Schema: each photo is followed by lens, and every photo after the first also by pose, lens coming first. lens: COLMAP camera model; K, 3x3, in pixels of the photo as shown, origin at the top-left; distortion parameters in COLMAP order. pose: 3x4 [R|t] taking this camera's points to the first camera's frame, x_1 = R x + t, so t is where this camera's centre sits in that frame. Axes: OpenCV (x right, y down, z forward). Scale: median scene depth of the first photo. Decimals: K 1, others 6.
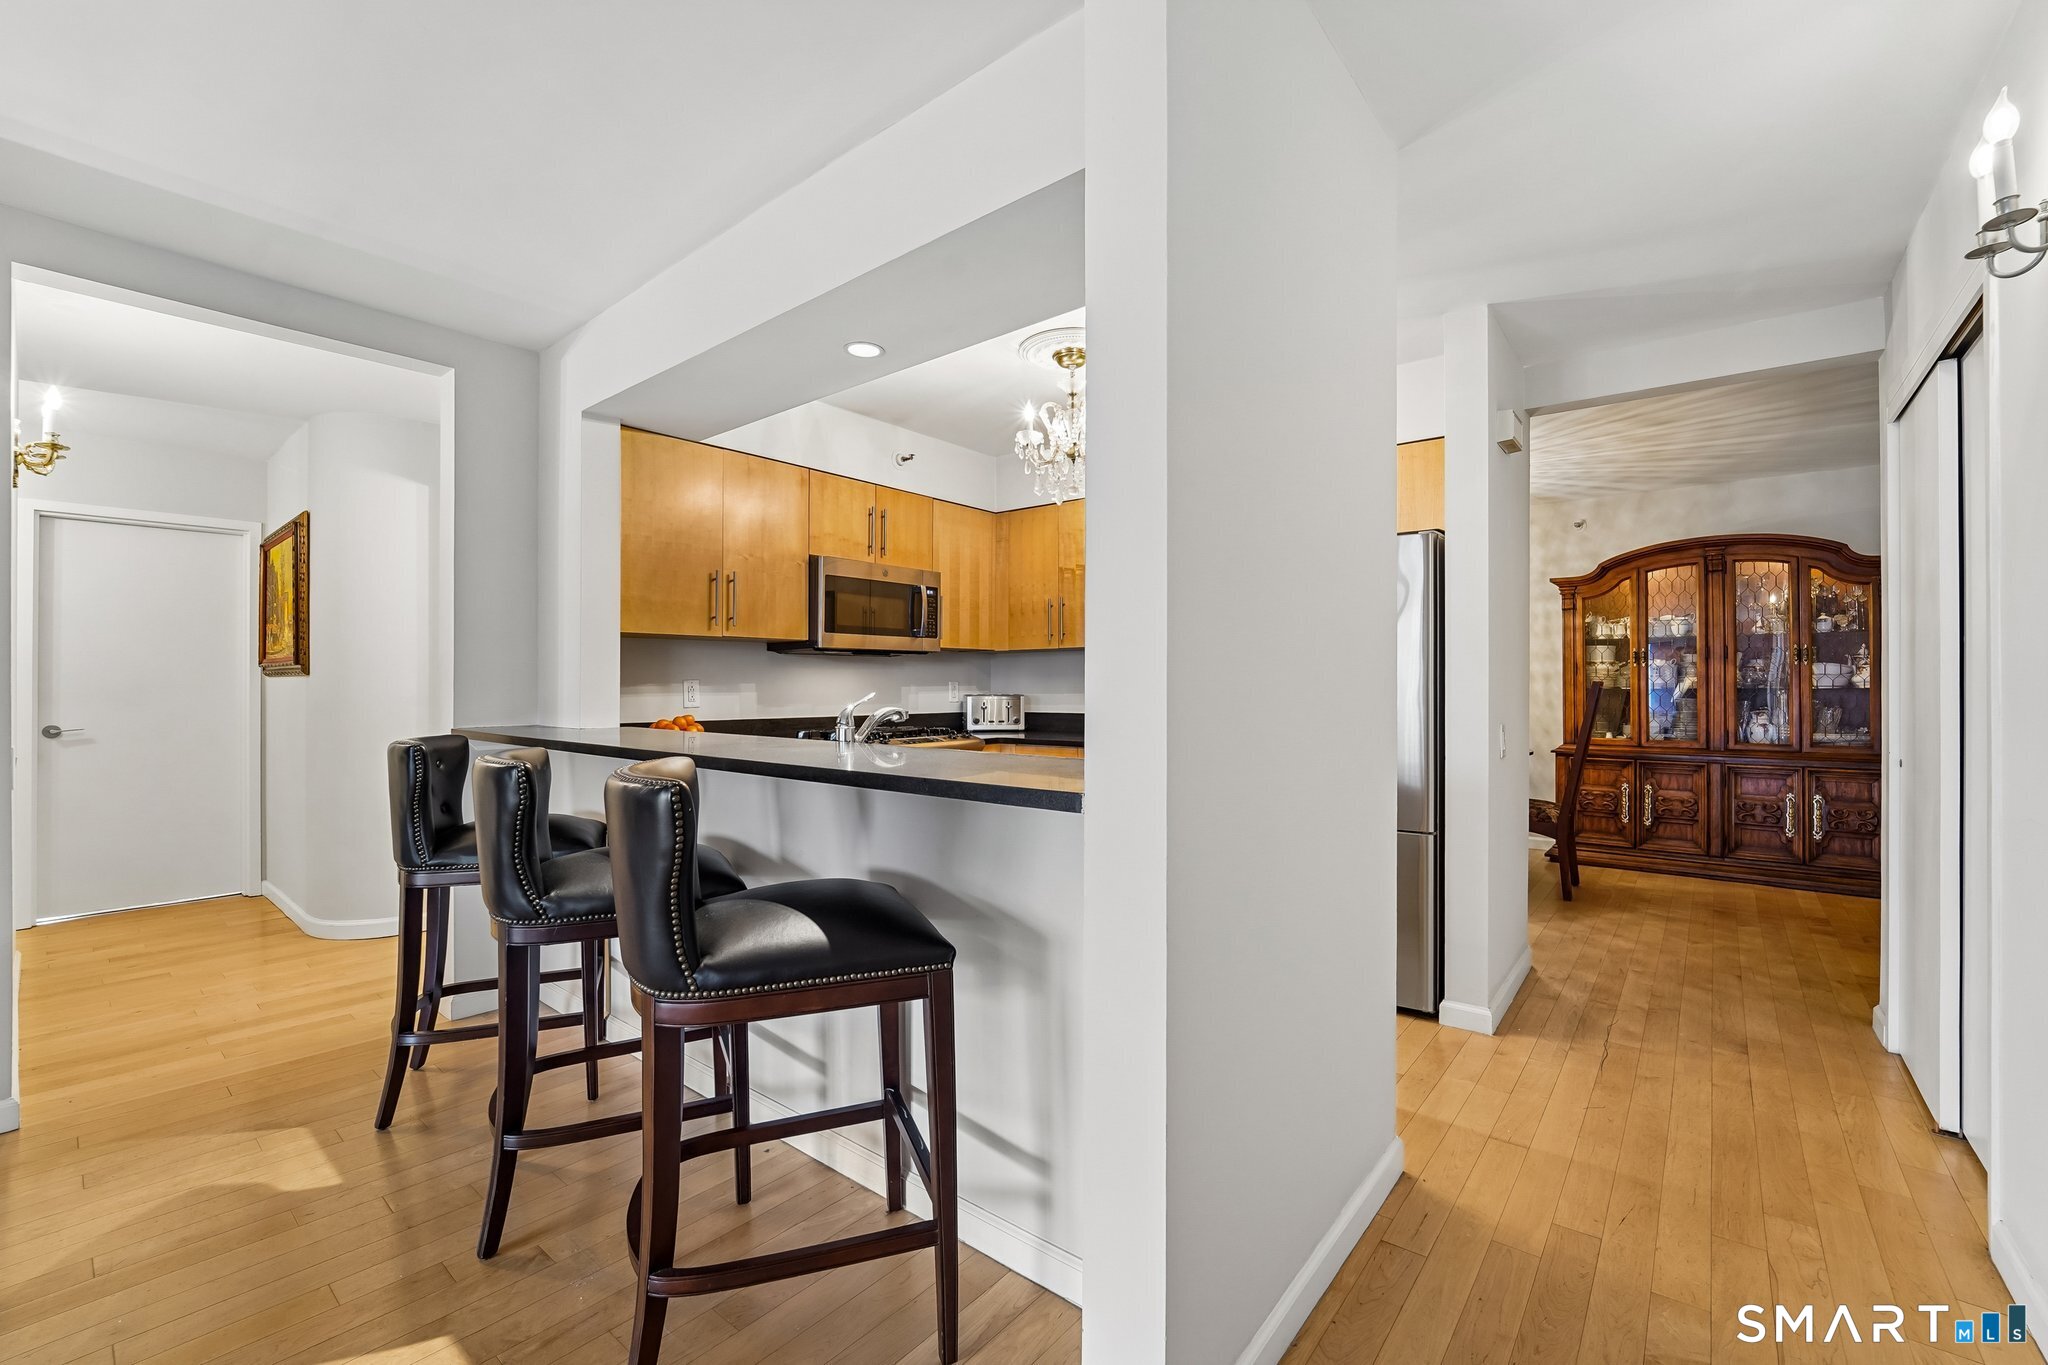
lens RADIAL K [[839.3, 0, 1025.9], [0, 839.3, 678.0], [0, 0, 1]] dist [-0.010905, 0.000023]
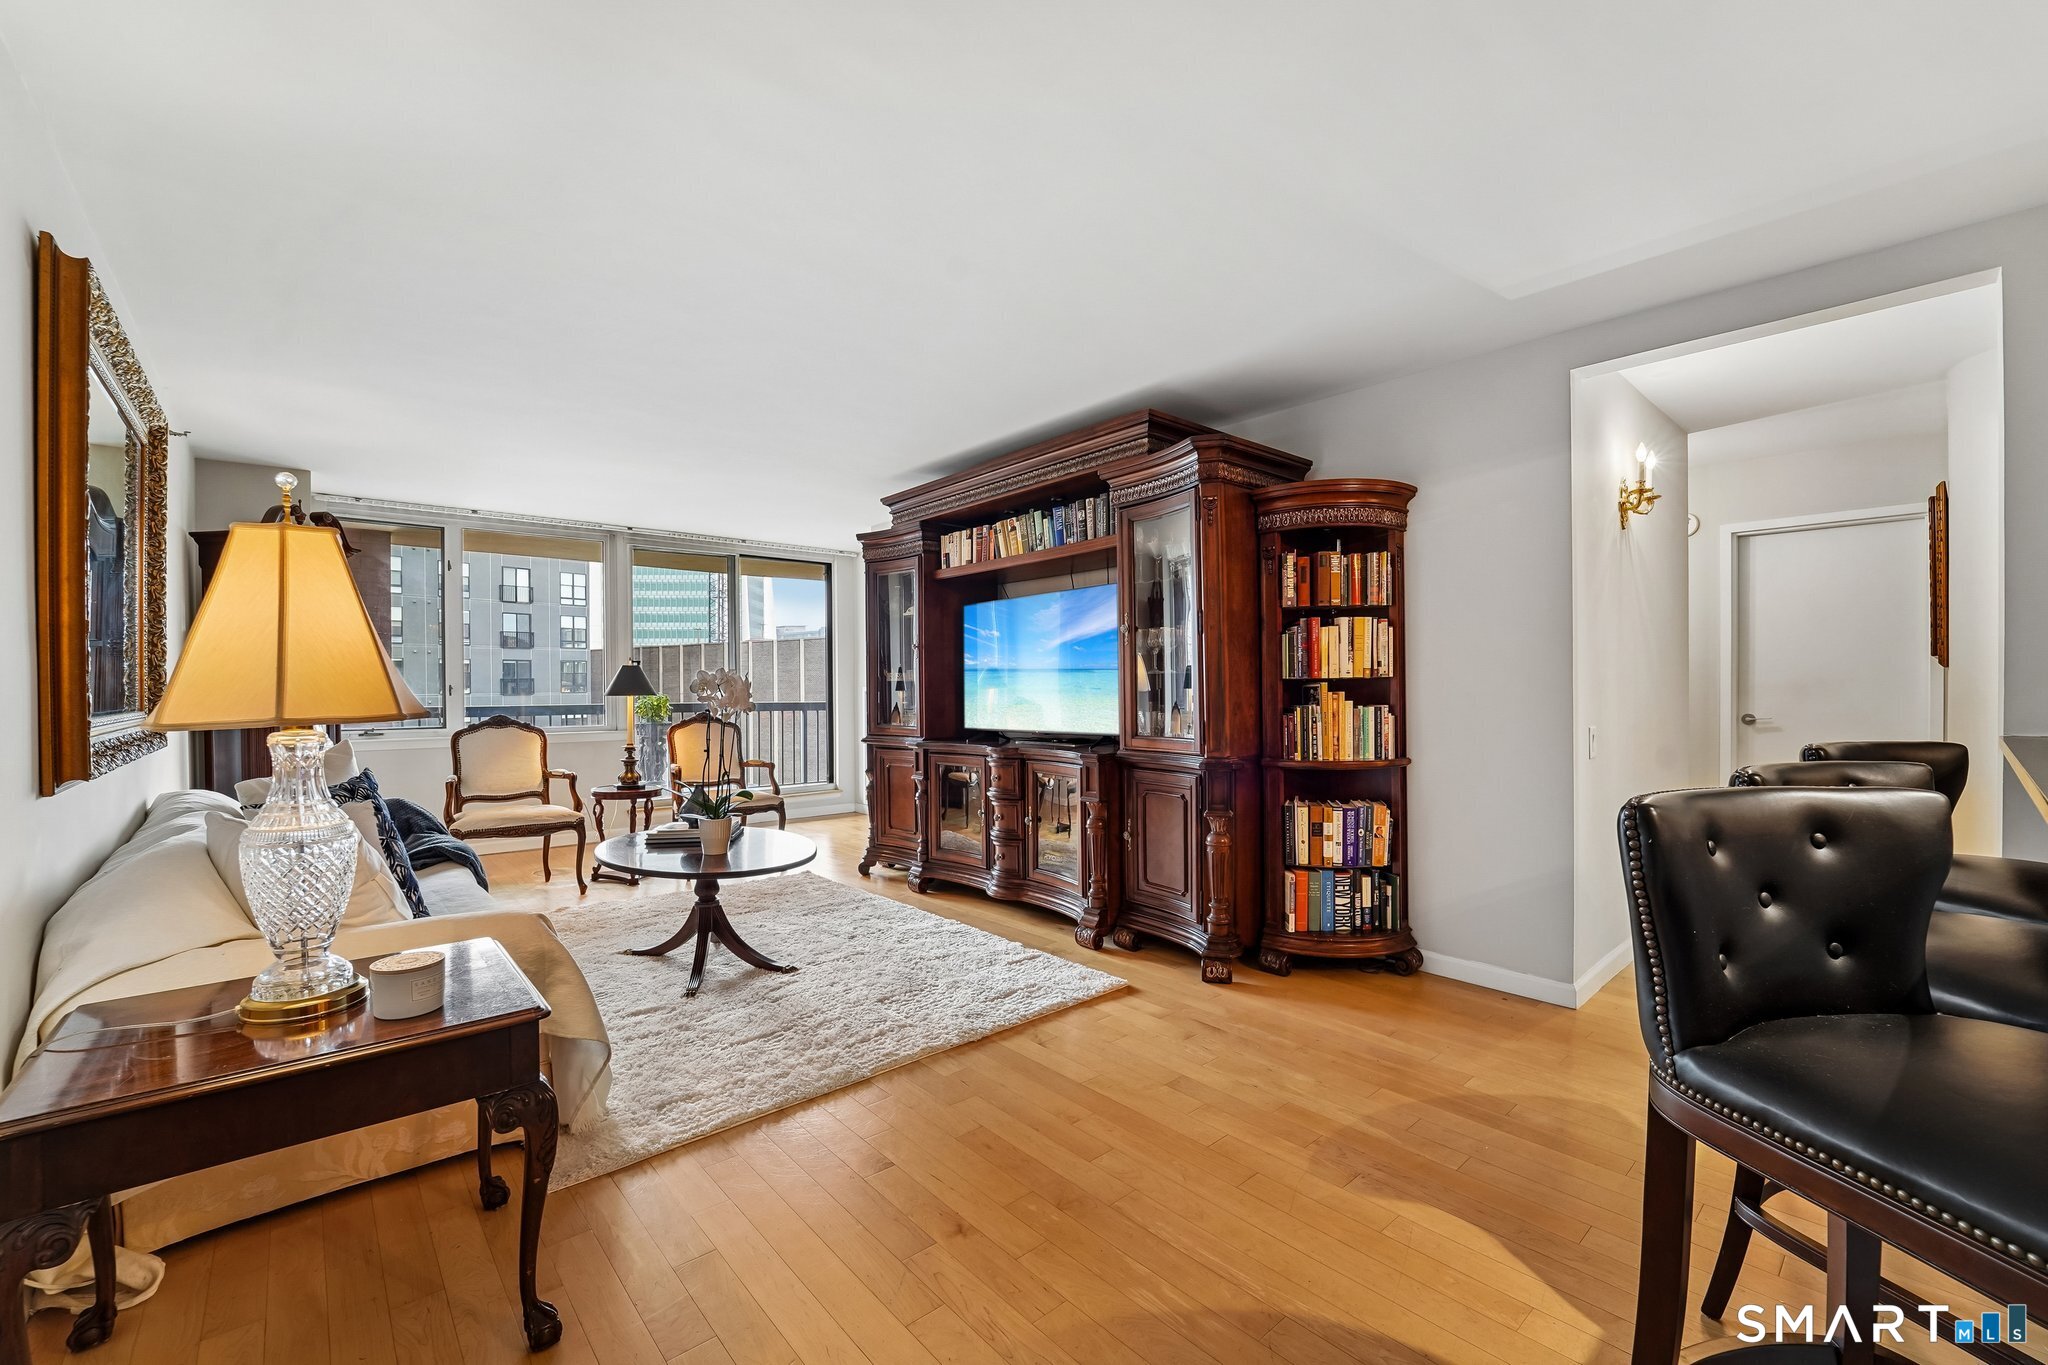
lens RADIAL K [[839.3, 0, 1025.9], [0, 839.3, 678.0], [0, 0, 1]] dist [-0.010905, 0.000023]
pose [[-0.162128, -0.001091, -0.986769, 0.153400], [0.009401, 0.999952, -0.002650, -0.000127], [0.986725, -0.009706, -0.162110, 0.181892]]
